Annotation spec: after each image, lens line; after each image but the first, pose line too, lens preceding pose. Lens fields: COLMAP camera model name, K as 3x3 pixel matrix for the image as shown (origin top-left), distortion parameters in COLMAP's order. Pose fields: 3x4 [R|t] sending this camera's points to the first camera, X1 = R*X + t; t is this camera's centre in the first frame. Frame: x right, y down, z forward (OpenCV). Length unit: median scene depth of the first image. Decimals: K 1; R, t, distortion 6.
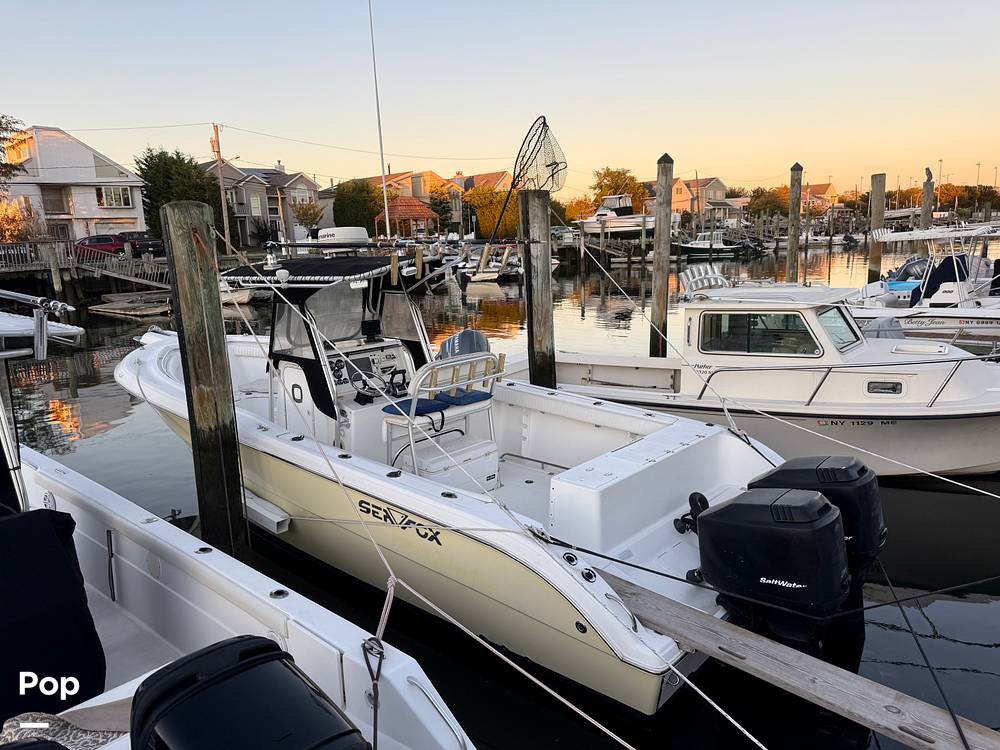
lens RADIAL K [[708.6, 0, 498.4], [0, 708.6, 368.1], [0, 0, 1]] dist [0.006082, -0.007177]
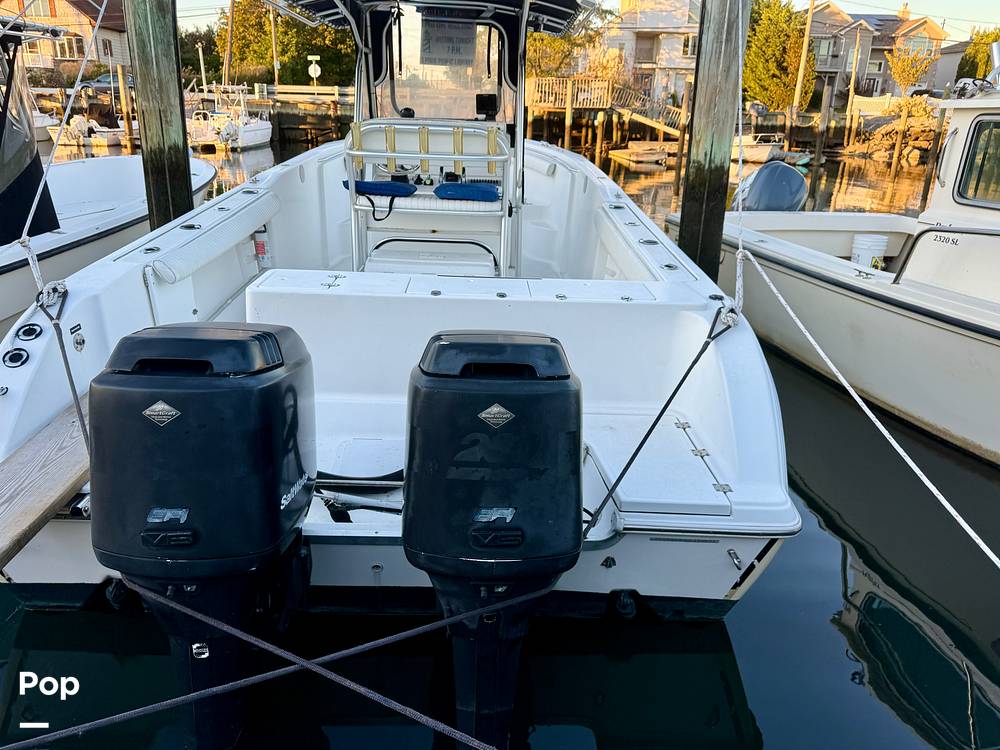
lens RADIAL K [[738.4, 0, 493.1], [0, 738.4, 377.5], [0, 0, 1]] dist [0.033906, -0.033266]
pose [[0.698590, 0.291732, -0.653349, 0.403200], [-0.180025, 0.955397, 0.234111, 0.031298], [0.692505, -0.045929, 0.719949, 0.370474]]
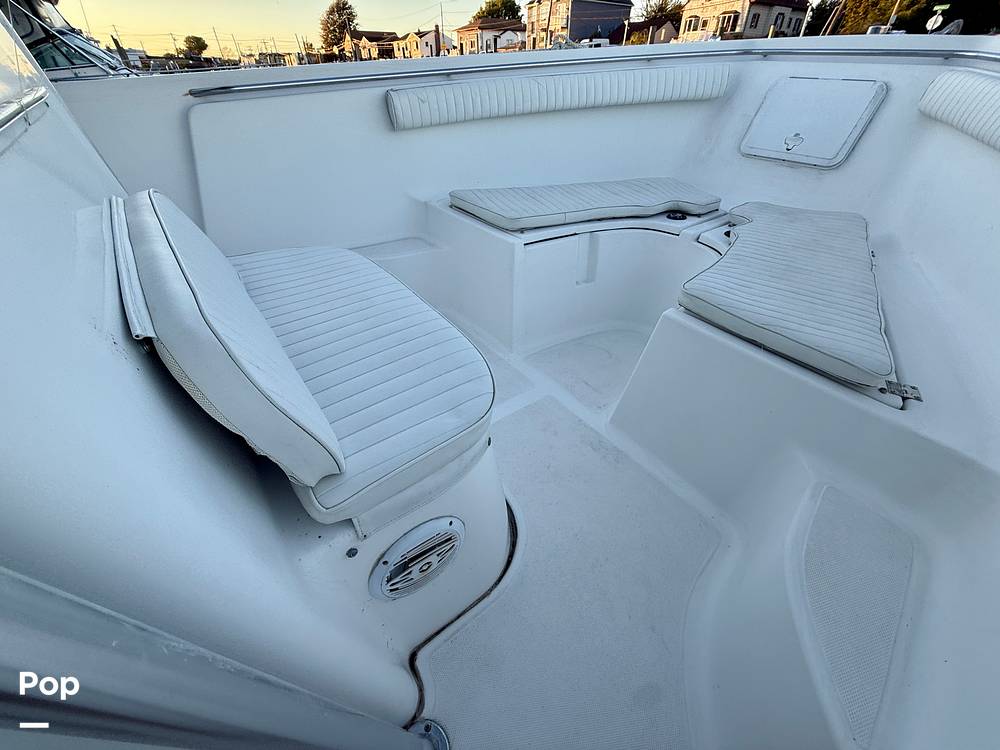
lens RADIAL K [[396.1, 0, 497.8], [0, 396.1, 373.8], [0, 0, 1]] dist [-0.001302, 0.000122]
pose [[-0.171228, 0.628129, -0.759035, -0.171339], [-0.167231, 0.740704, 0.650685, -0.020625], [0.970935, 0.238350, -0.021787, 0.995061]]
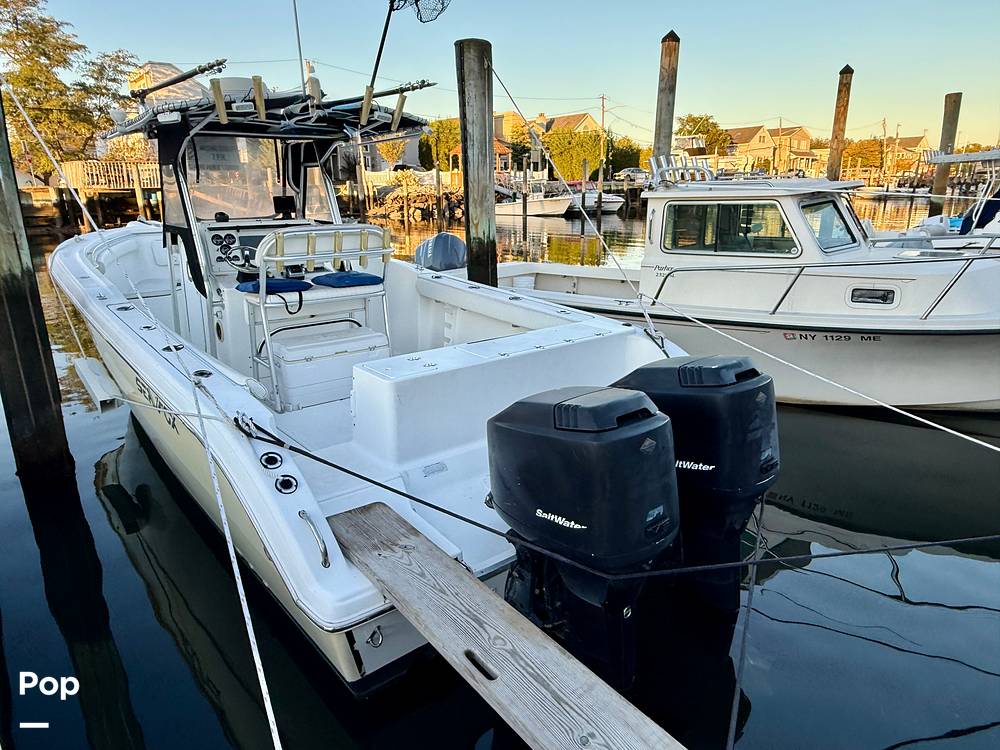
lens RADIAL K [[643.7, 0, 495.5], [0, 643.7, 384.7], [0, 0, 1]] dist [-0.010663, 0.003773]
pose [[0.990737, 0.063546, -0.120011, 0.182130], [-0.048651, 0.991189, 0.123200, 0.048591], [0.126782, -0.116220, 0.985099, 0.188418]]
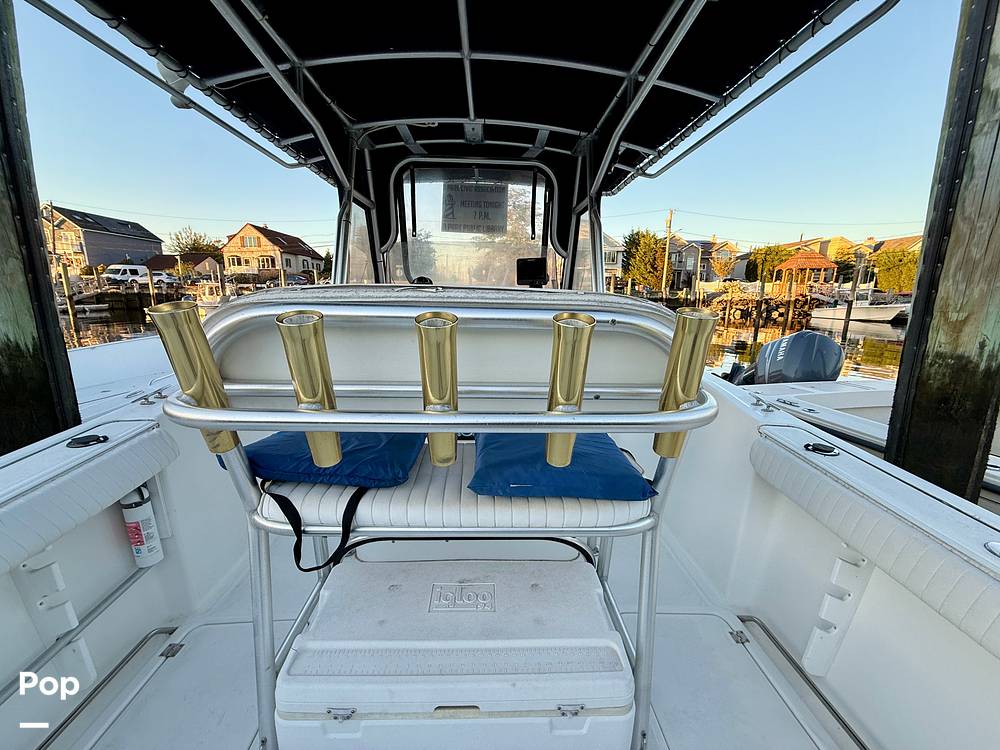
lens RADIAL K [[396.1, 0, 498.2], [0, 396.1, 373.8], [0, 0, 1]] dist [-0.001302, 0.000122]
pose [[0.705241, 0.185150, -0.684364, 0.035272], [-0.165480, 0.981623, 0.095044, -0.005584], [0.689385, 0.046220, 0.722919, 0.681232]]
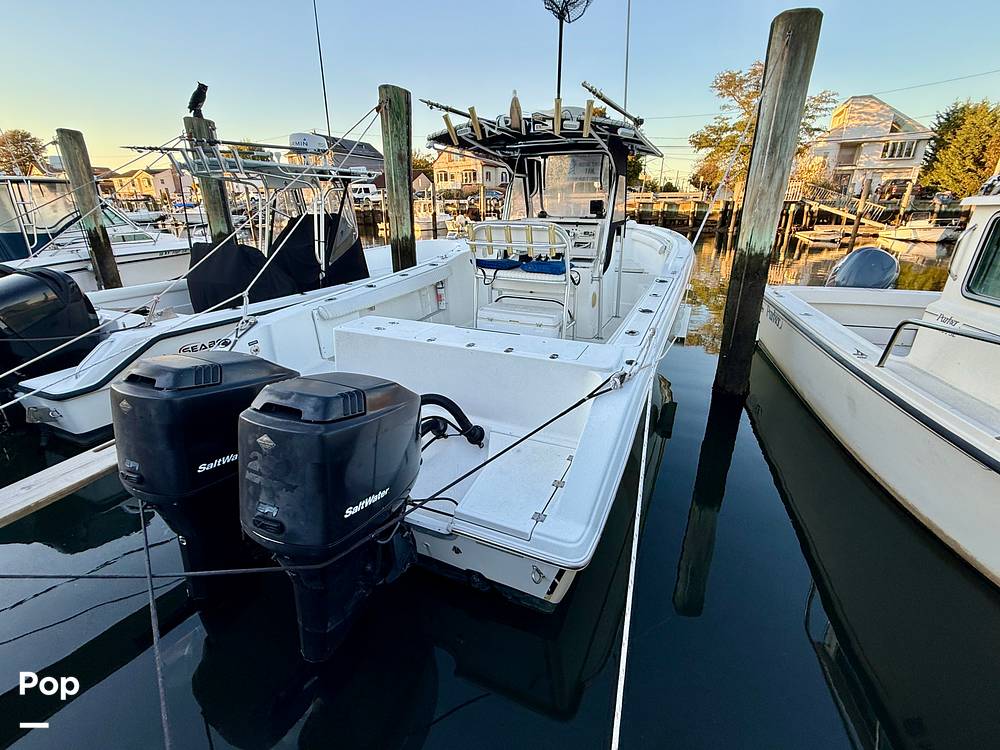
lens RADIAL K [[451.2, 0, 501.1], [0, 451.2, 377.9], [0, 0, 1]] dist [-0.003508, 0.001196]
pose [[0.329530, 0.371954, -0.867790, 0.453258], [-0.182592, 0.926883, 0.327946, -0.013129], [0.926321, 0.050384, 0.373352, 0.543891]]
